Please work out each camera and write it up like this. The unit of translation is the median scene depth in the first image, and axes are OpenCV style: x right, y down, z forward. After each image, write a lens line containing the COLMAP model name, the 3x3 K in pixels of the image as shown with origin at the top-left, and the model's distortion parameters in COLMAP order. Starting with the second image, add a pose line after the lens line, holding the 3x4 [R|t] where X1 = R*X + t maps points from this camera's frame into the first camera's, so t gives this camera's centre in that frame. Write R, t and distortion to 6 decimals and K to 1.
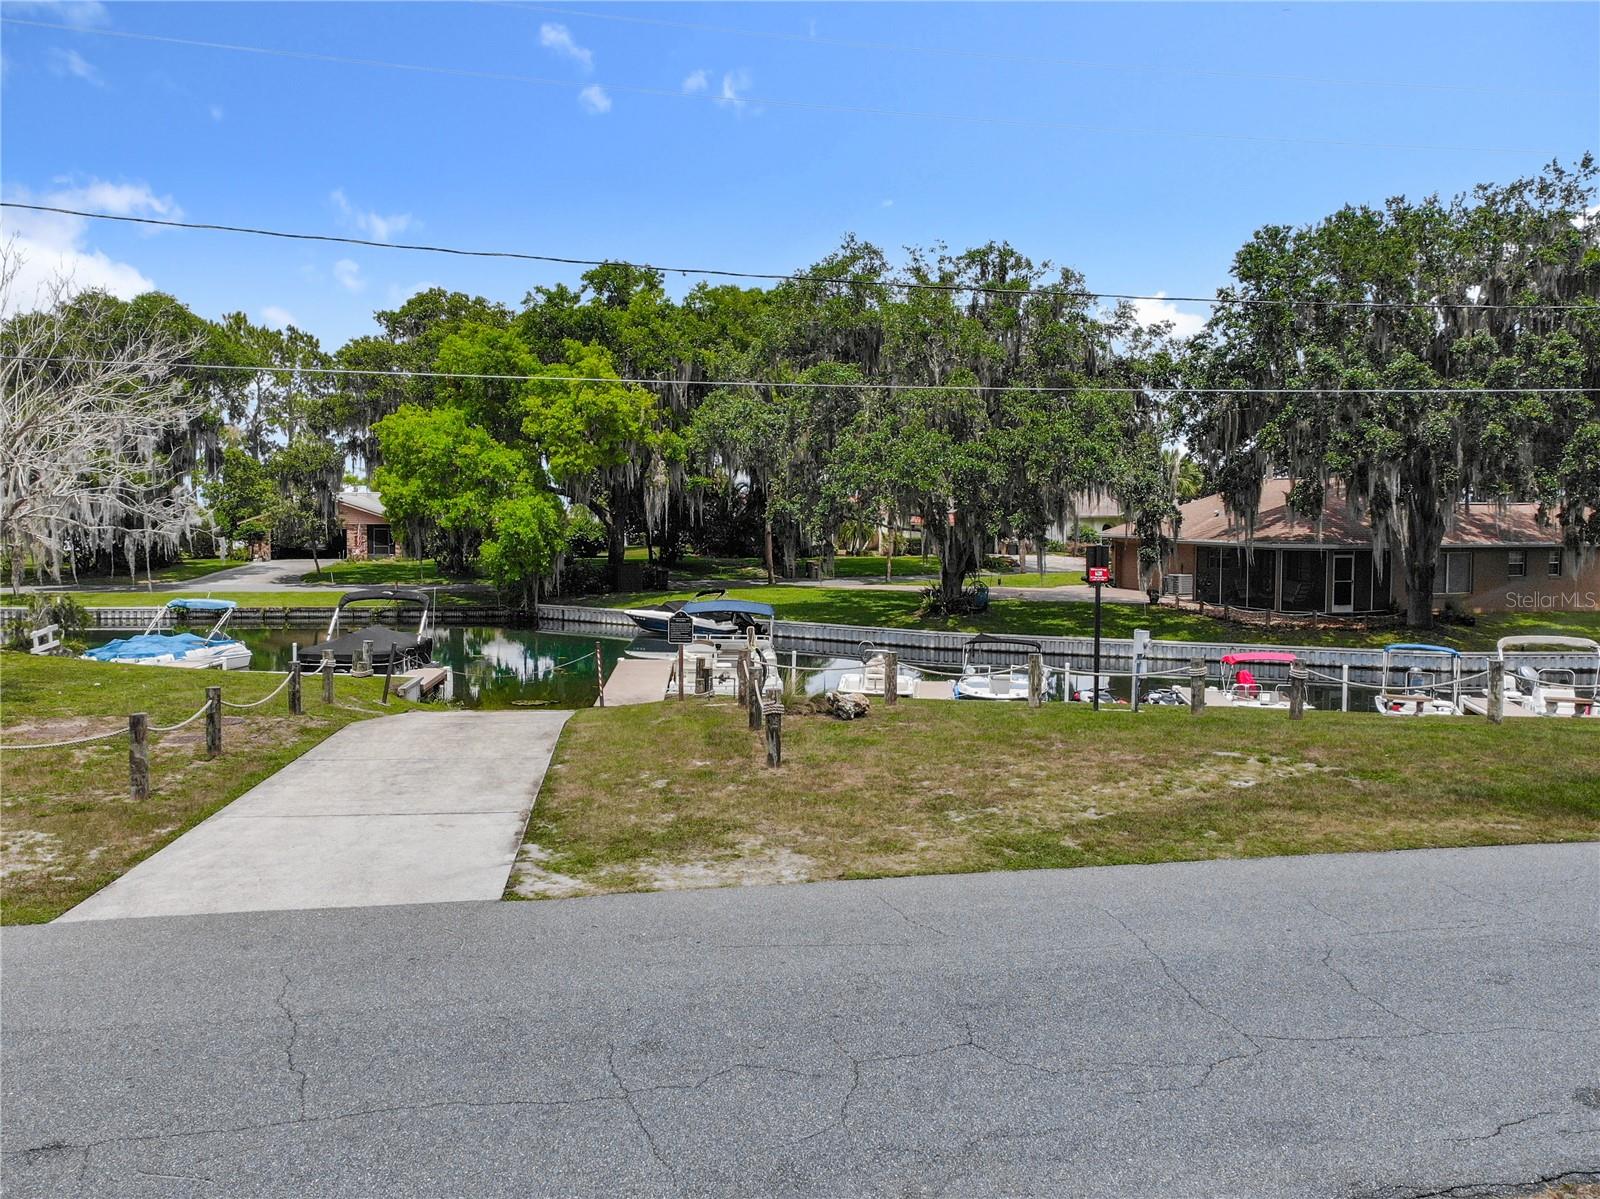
lens RADIAL K [[1643.2, 0, 800.0], [0, 1643.2, 599.5], [0, 0, 1]] dist [-0.016605, 0.015446]
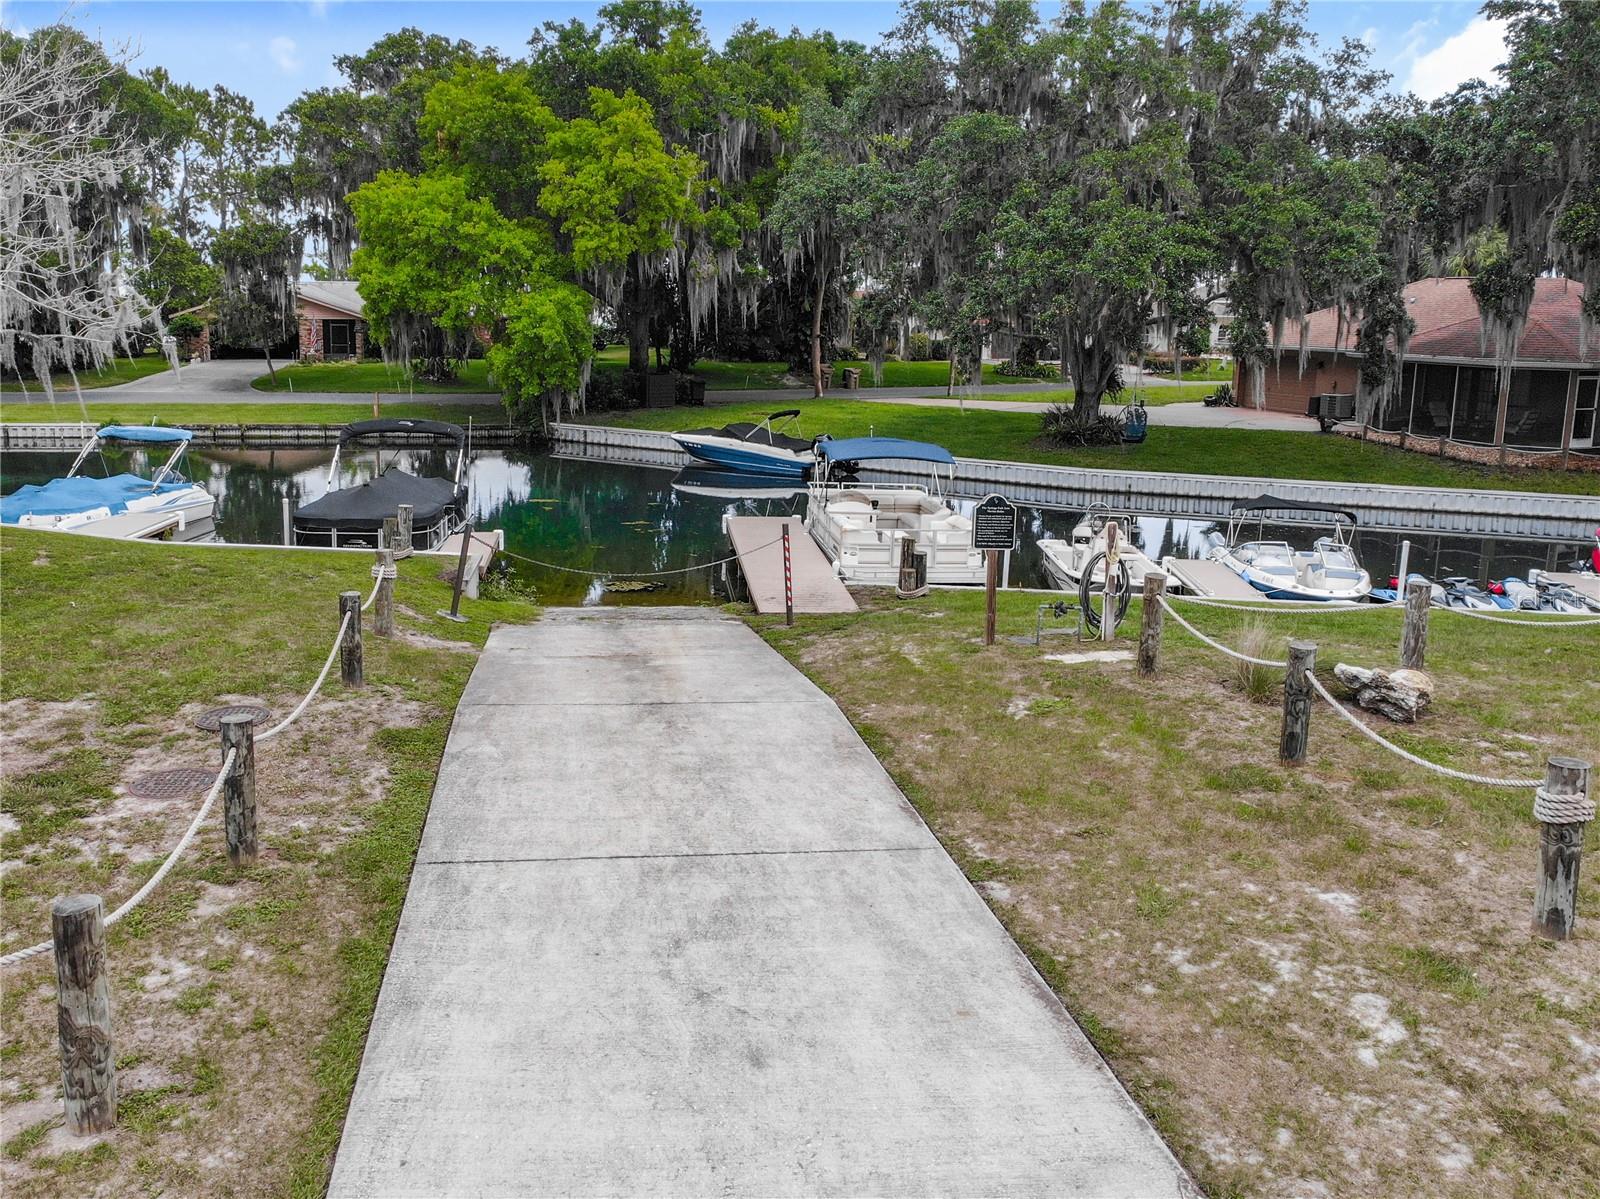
lens RADIAL K [[1643.2, 0, 800.0], [0, 1643.2, 599.5], [0, 0, 1]] dist [-0.016605, 0.015446]
pose [[0.999157, 0.003531, 0.040896, -0.074147], [-0.008548, 0.992349, 0.123166, -0.012325], [-0.040149, -0.123411, 0.991543, 0.183995]]
